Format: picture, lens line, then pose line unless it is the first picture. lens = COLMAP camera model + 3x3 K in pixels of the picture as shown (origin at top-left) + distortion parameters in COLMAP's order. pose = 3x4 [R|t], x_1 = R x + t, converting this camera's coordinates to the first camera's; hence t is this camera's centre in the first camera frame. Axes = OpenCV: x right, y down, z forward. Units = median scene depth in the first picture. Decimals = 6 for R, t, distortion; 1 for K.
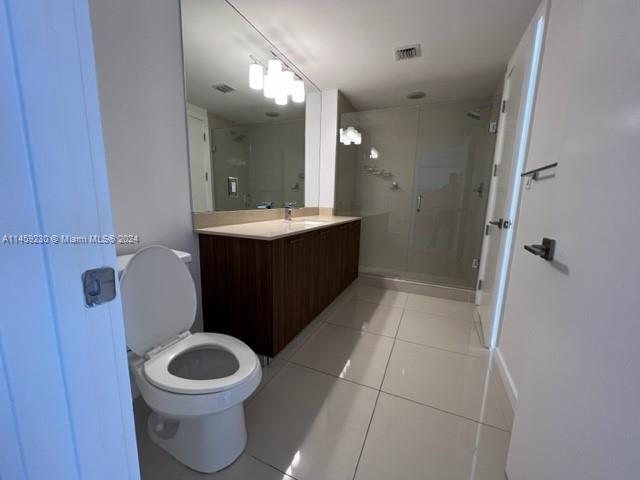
lens RADIAL K [[256.3, 0, 319.9], [0, 256.3, 240.9], [0, 0, 1]] dist [-0.001719, -0.000139]
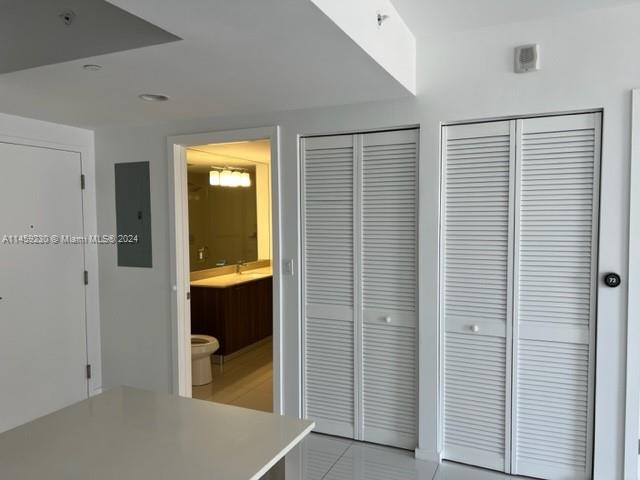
lens RADIAL K [[479.5, 0, 320.0], [0, 479.5, 241.9], [0, 0, 1]] dist [0.081064, -0.095906]
pose [[0.998254, -0.047963, -0.034479, 0.415285], [0.043538, 0.991904, -0.119292, 0.078143], [0.039922, 0.117583, 0.992260, -1.594276]]
